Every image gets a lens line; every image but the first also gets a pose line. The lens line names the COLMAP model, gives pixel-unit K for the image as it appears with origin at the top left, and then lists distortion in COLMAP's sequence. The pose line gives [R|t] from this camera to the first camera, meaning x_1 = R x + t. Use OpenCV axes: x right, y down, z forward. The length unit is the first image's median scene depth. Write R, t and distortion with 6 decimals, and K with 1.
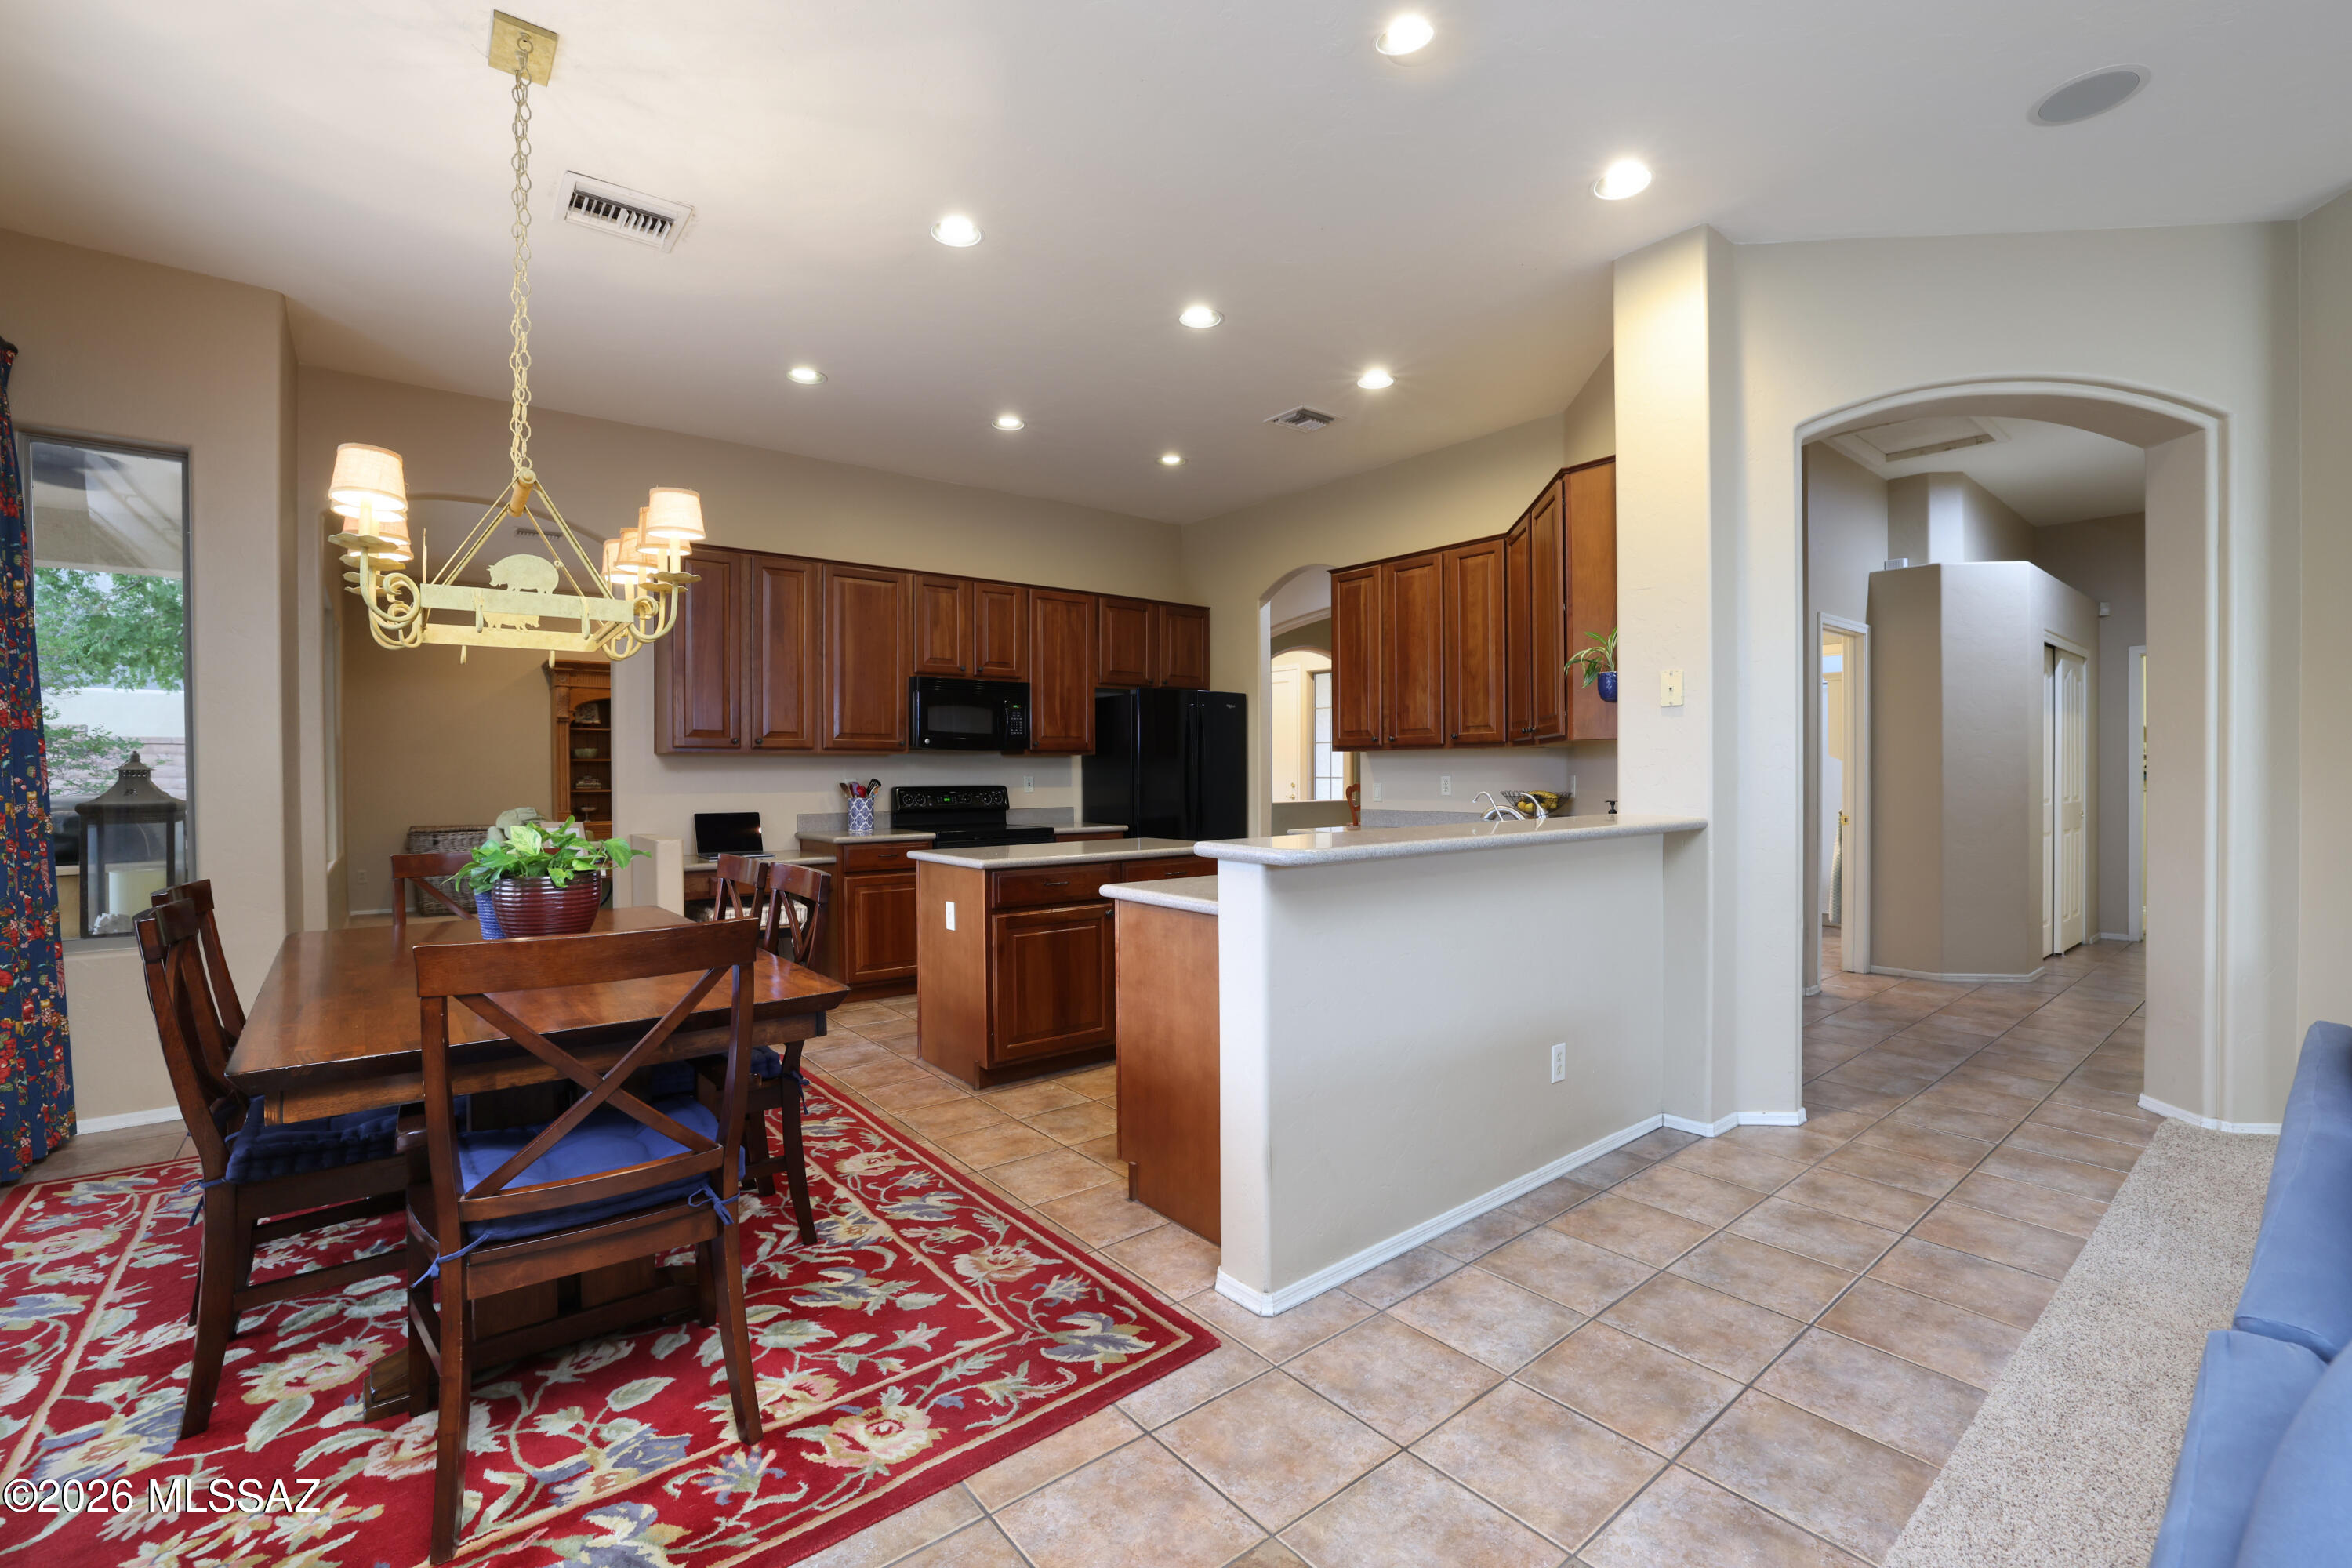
lens RADIAL K [[1002.2, 0, 1177.7], [0, 1002.2, 778.3], [0, 0, 1]] dist [-0.028466, 0.000169]
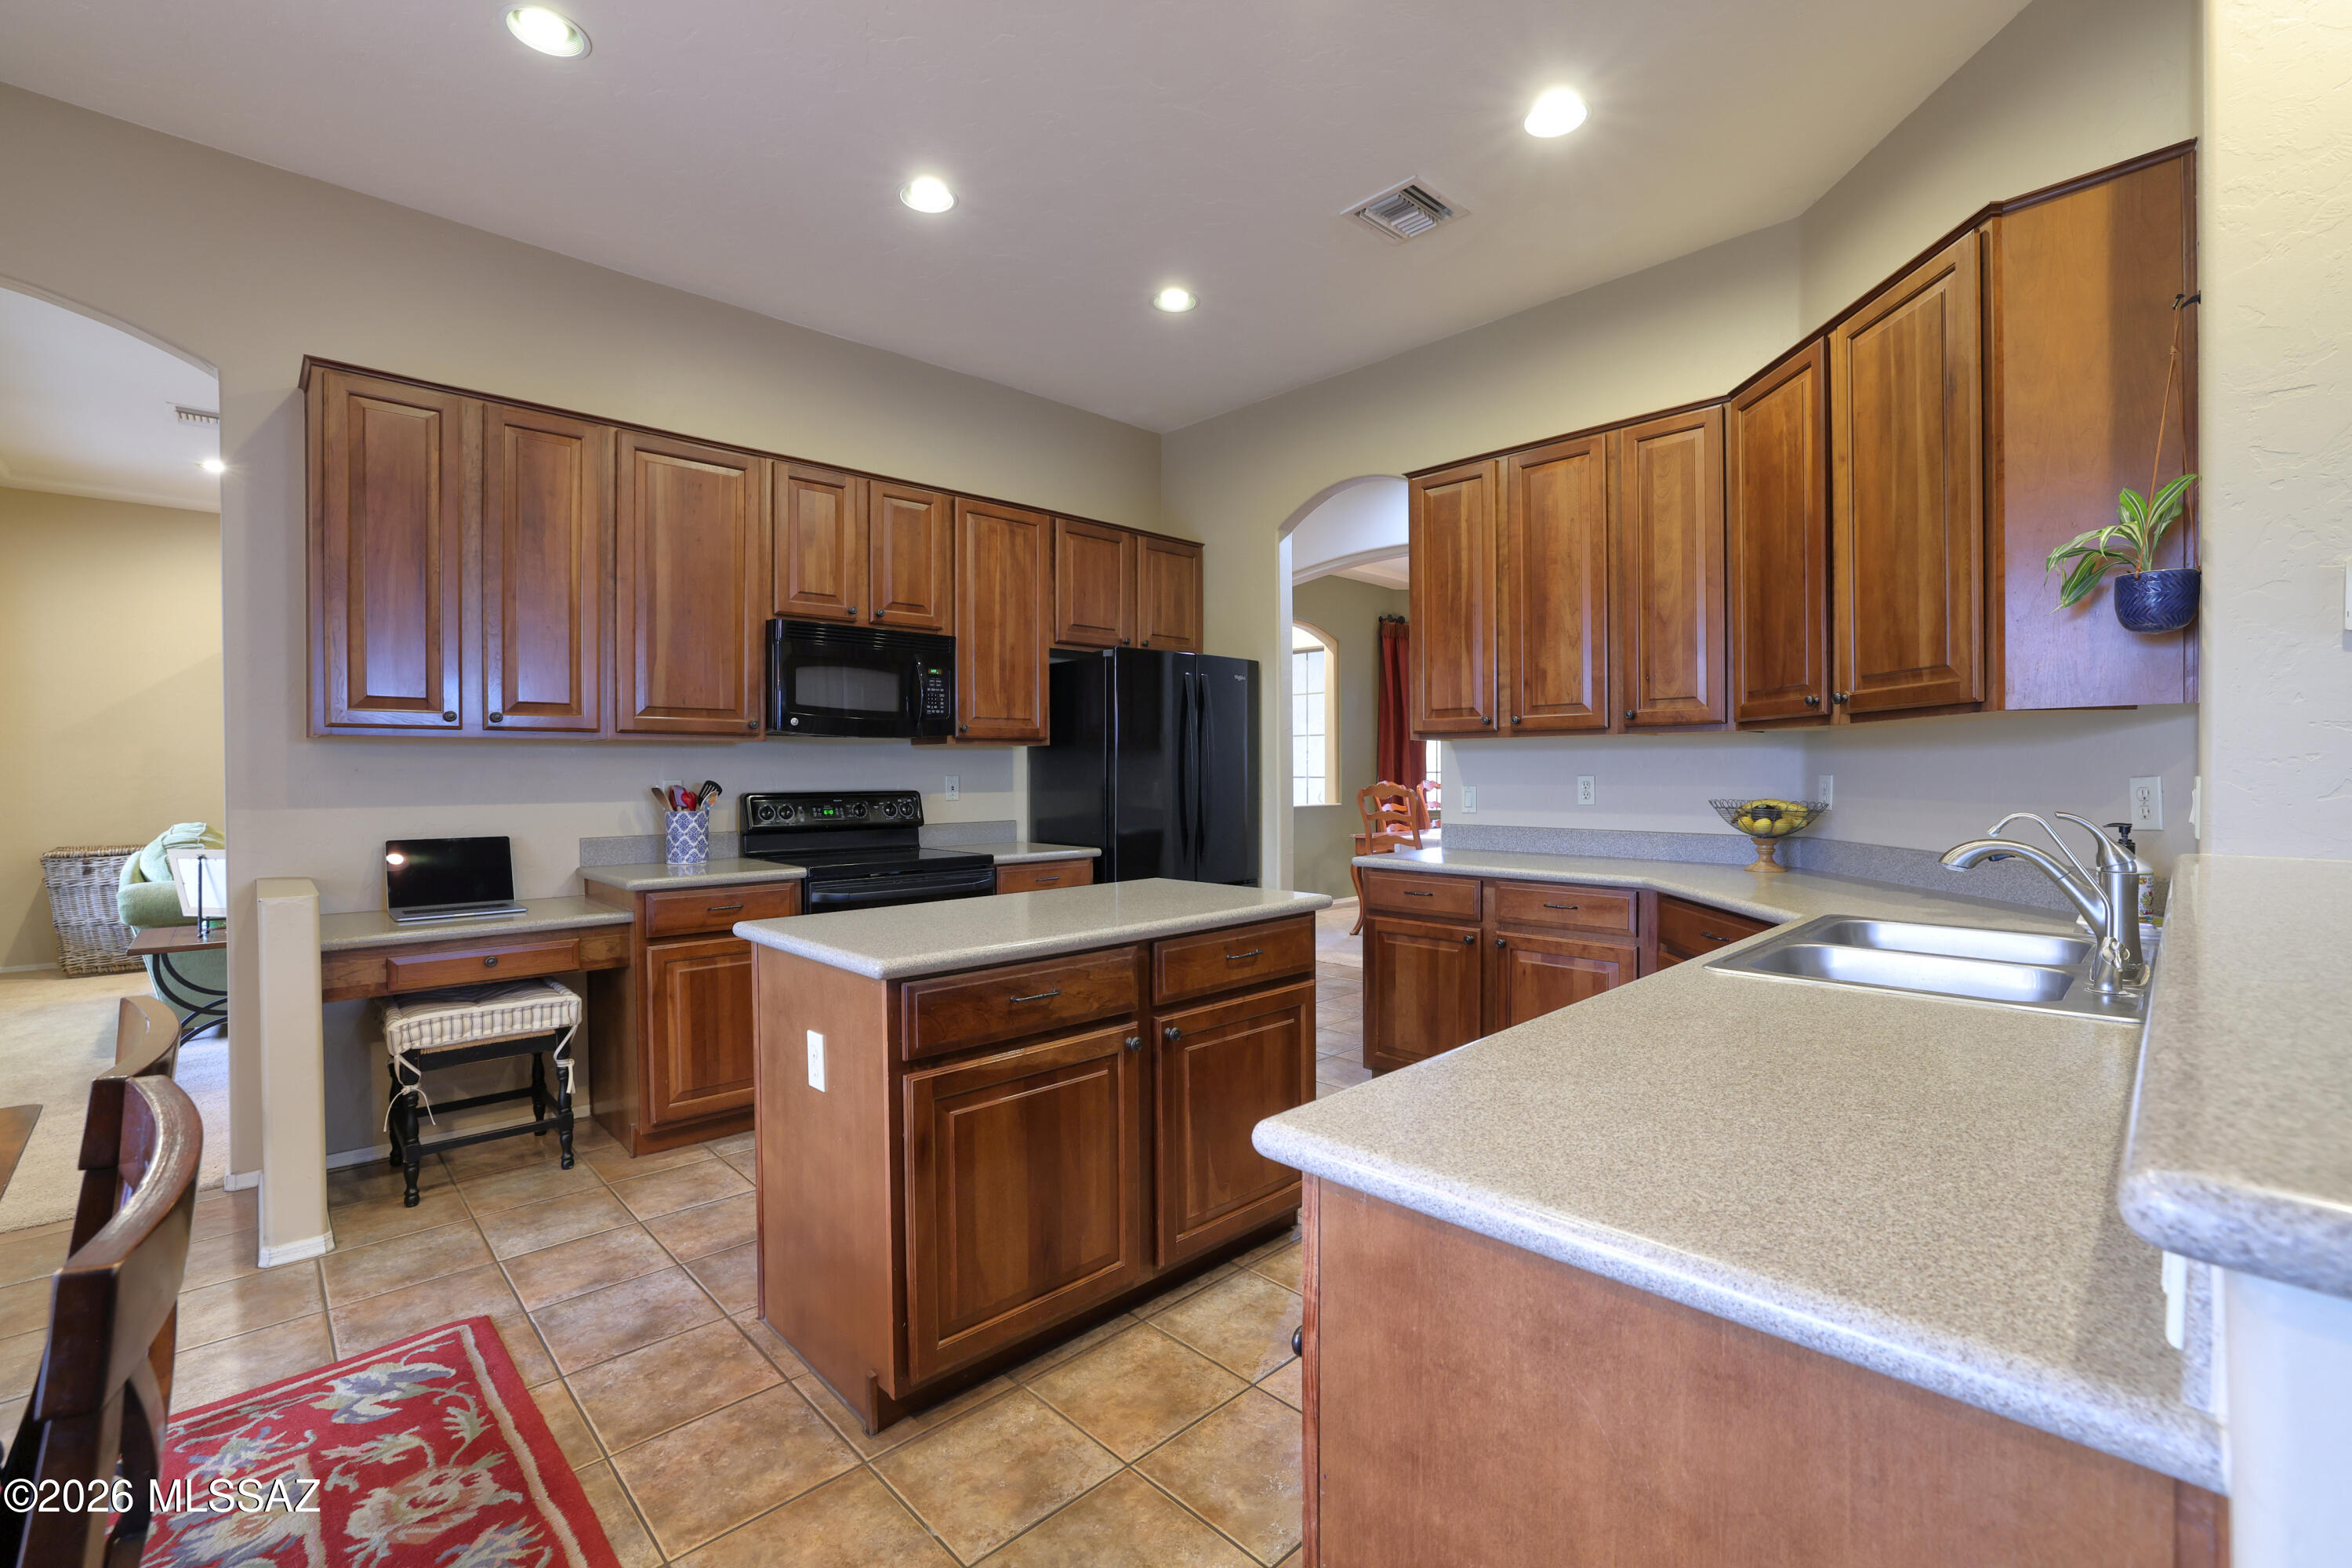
lens RADIAL K [[1002.2, 0, 1177.7], [0, 1002.2, 778.3], [0, 0, 1]] dist [-0.028466, 0.000169]
pose [[0.995738, -0.000769, 0.092222, -0.066467], [0.000610, 0.999998, 0.001752, -0.001892], [-0.092223, -0.001688, 0.995737, 0.346474]]
